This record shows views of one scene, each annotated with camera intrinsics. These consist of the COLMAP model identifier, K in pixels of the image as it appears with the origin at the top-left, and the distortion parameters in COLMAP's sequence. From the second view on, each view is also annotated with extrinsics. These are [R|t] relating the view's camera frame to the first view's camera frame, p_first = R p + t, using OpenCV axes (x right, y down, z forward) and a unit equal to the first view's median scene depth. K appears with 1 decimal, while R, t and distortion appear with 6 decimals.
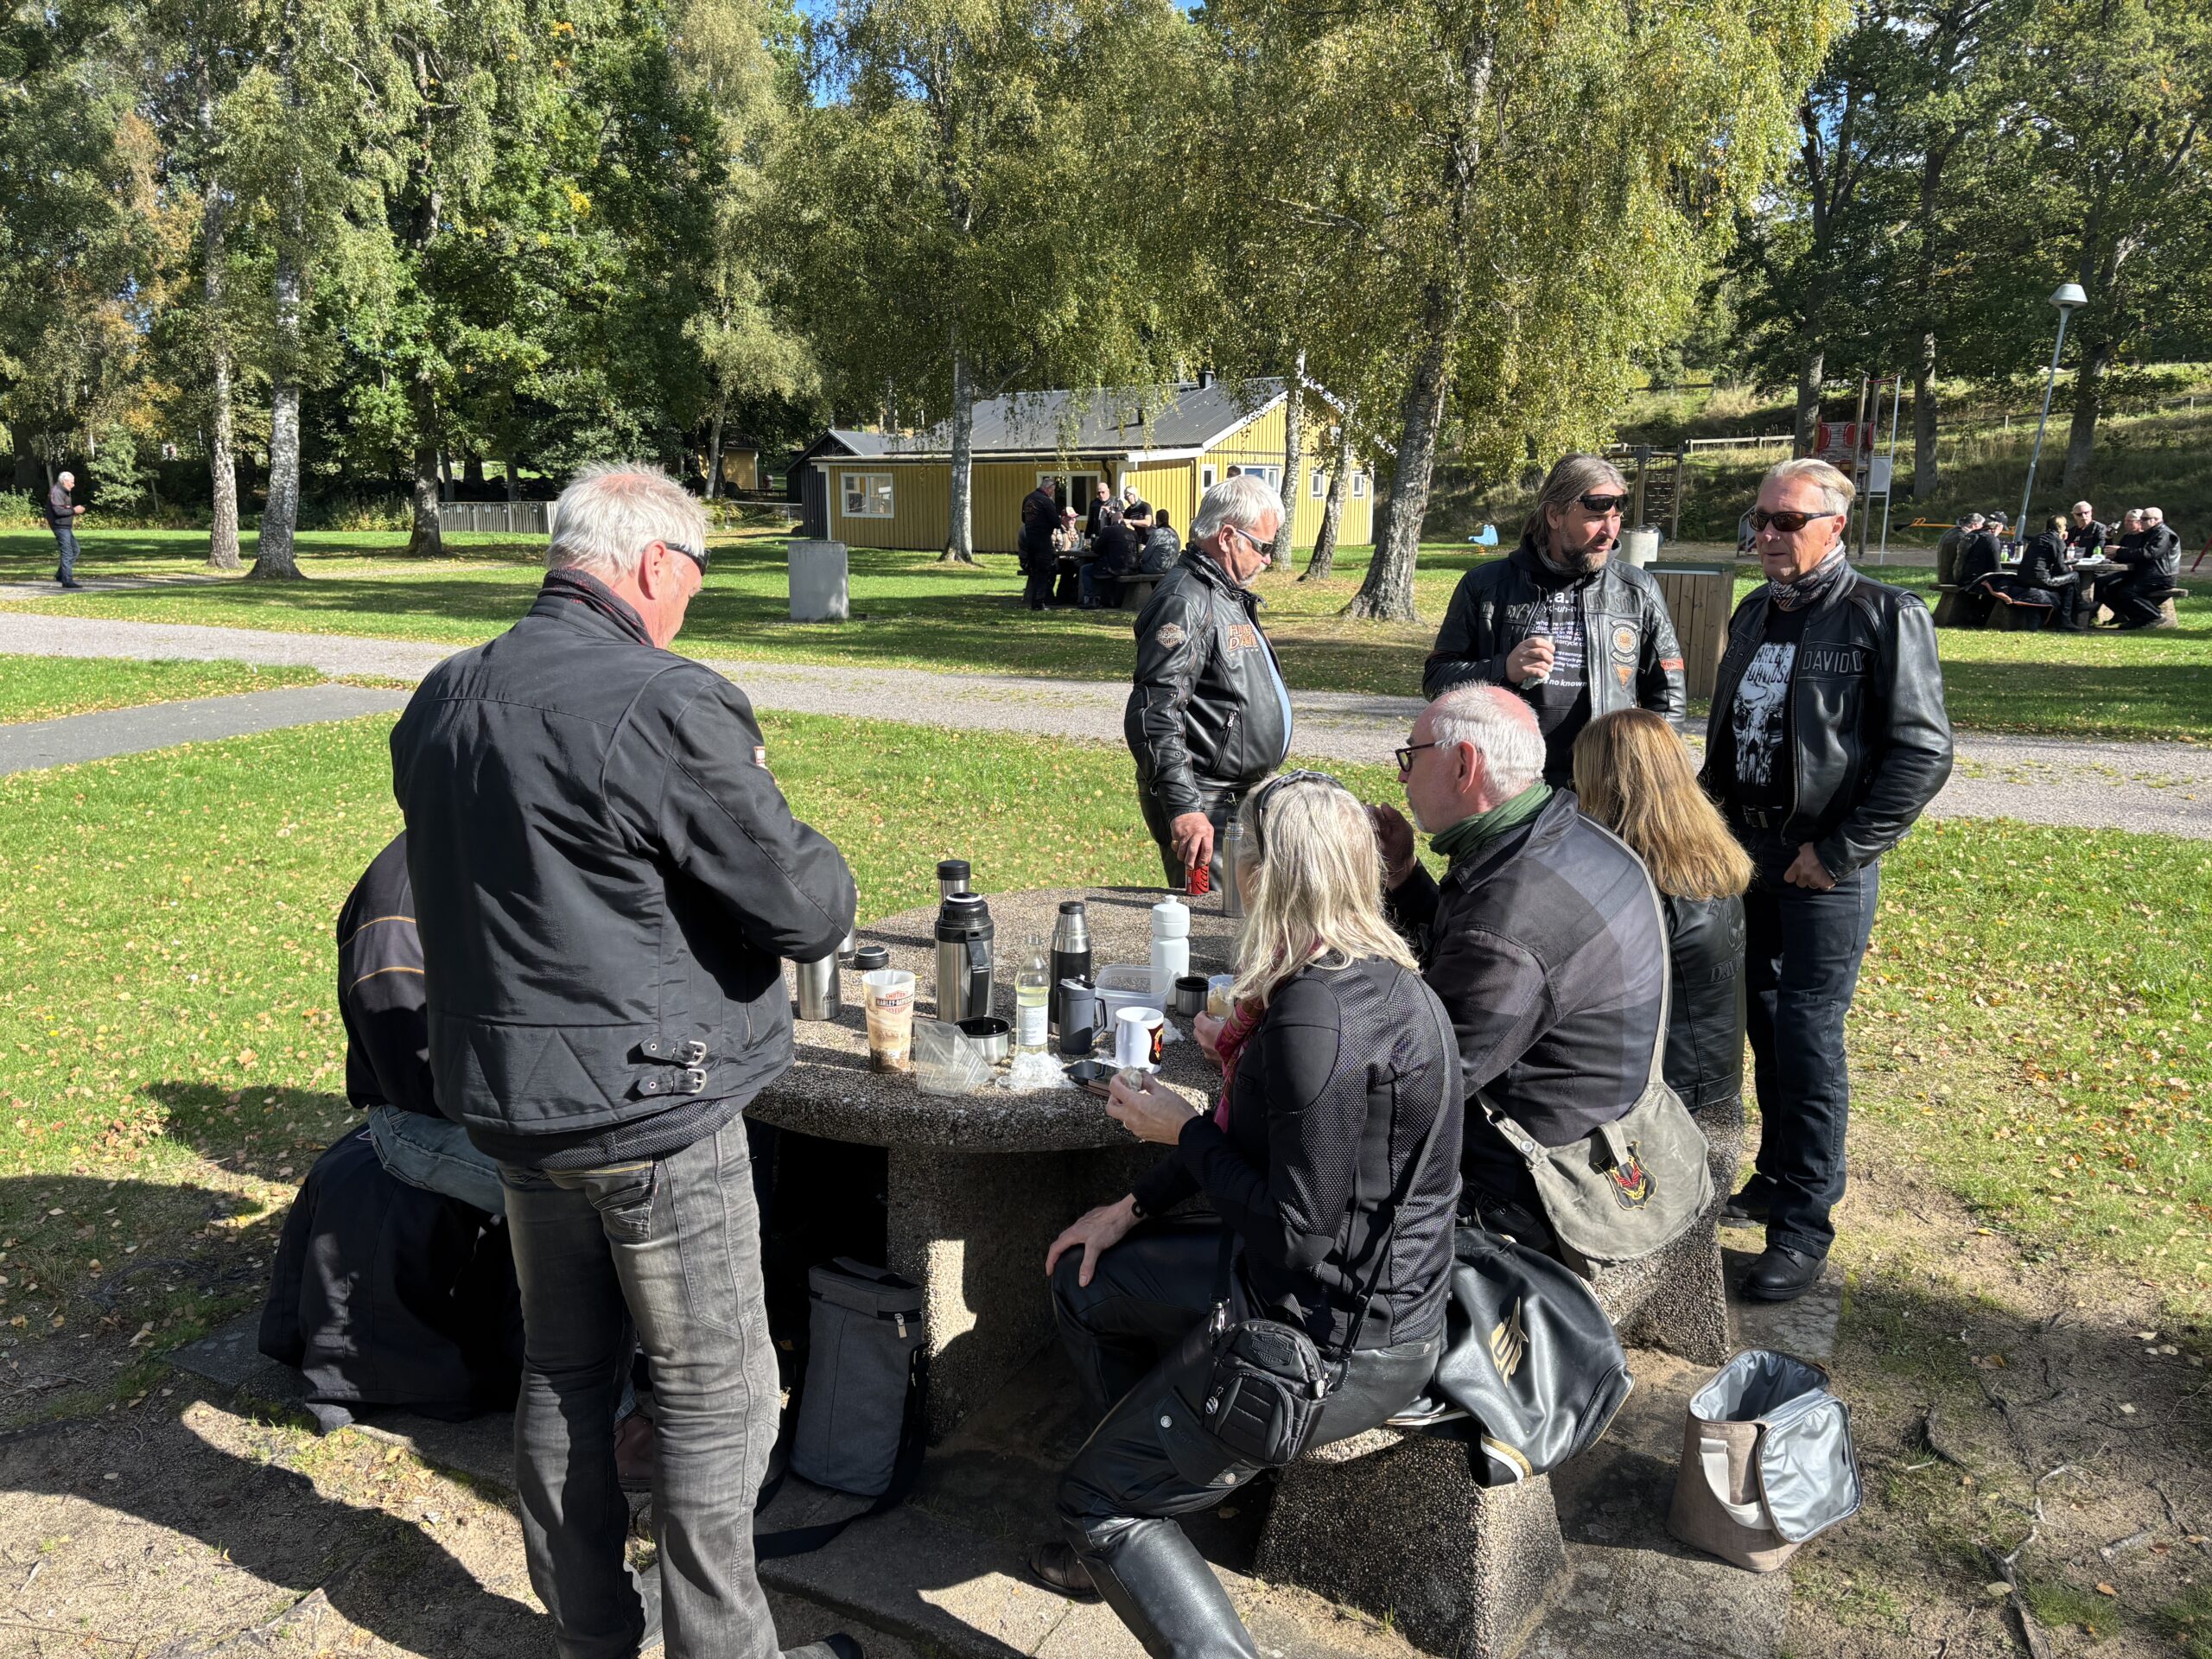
lens RADIAL K [[1627.6, 0, 1100.7], [0, 1627.6, 841.6], [0, 0, 1]] dist [0.032752, -0.031075]
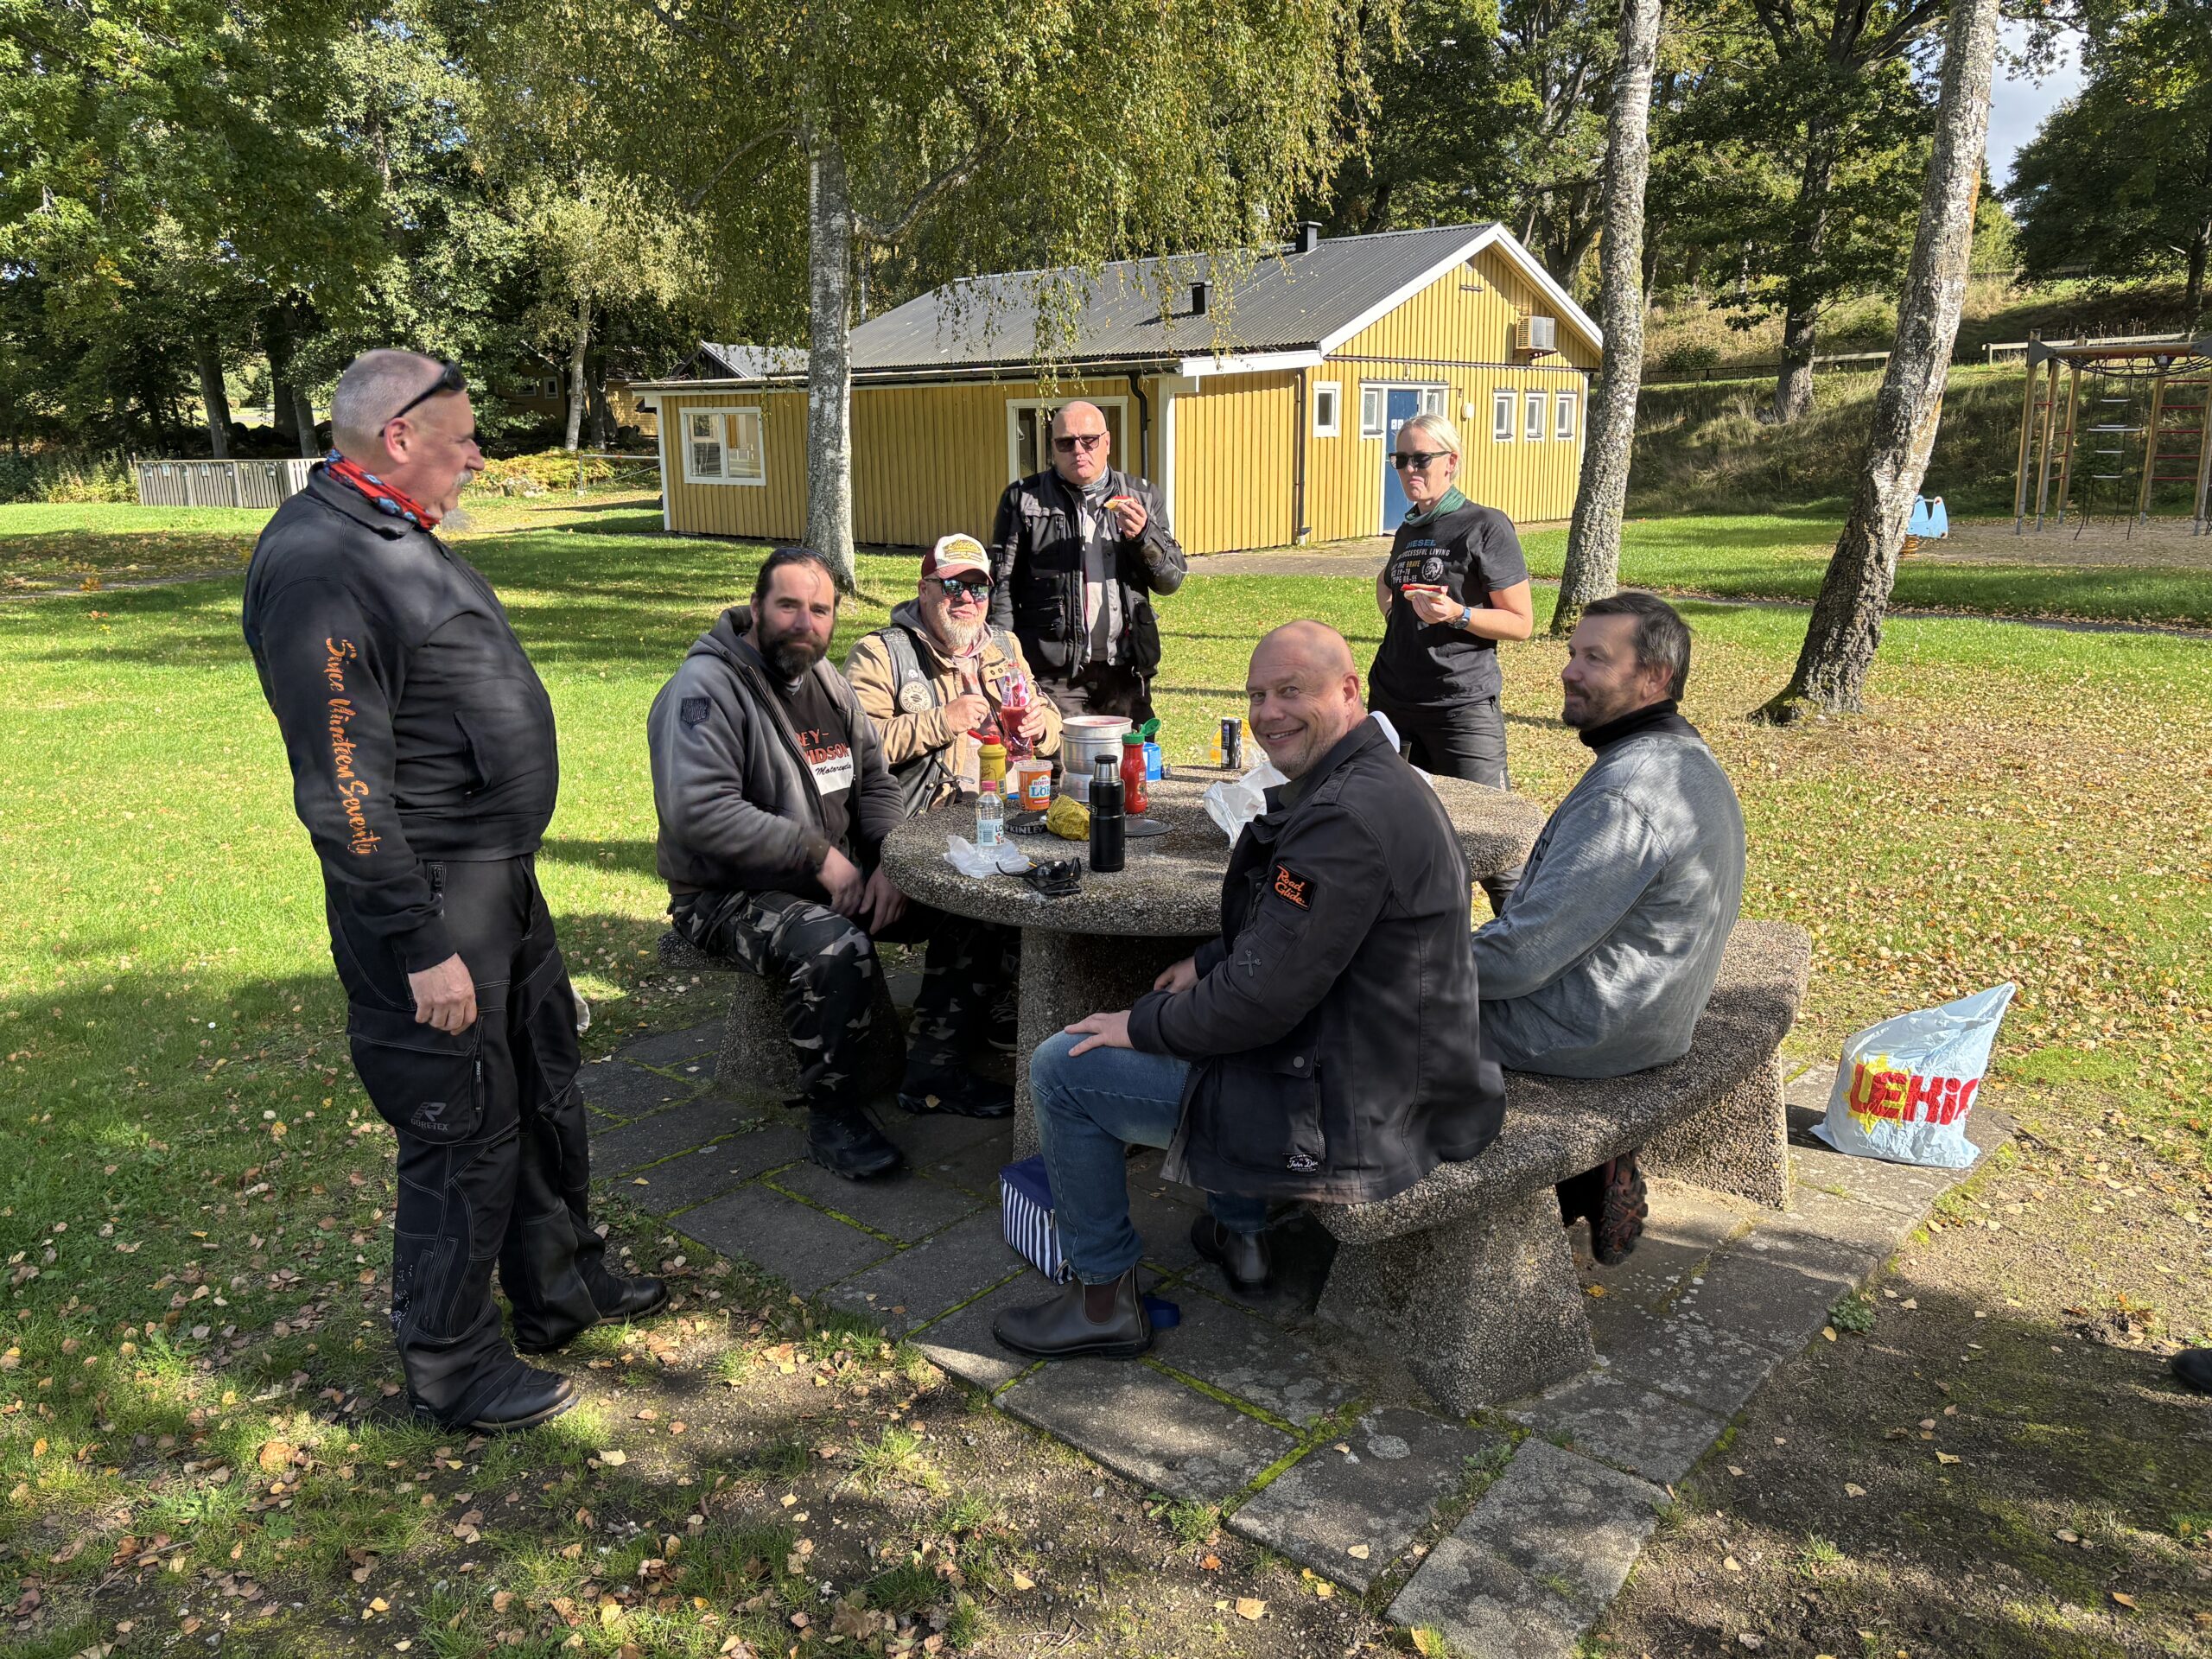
lens RADIAL K [[1627.6, 0, 1125.7], [0, 1627.6, 815.5], [0, 0, 1]] dist [0.032752, -0.031075]
pose [[0.999917, -0.012778, 0.001650, -0.002515], [0.012741, 0.999706, 0.020609, -0.097688], [-0.001912, -0.020586, 0.999786, 0.446195]]
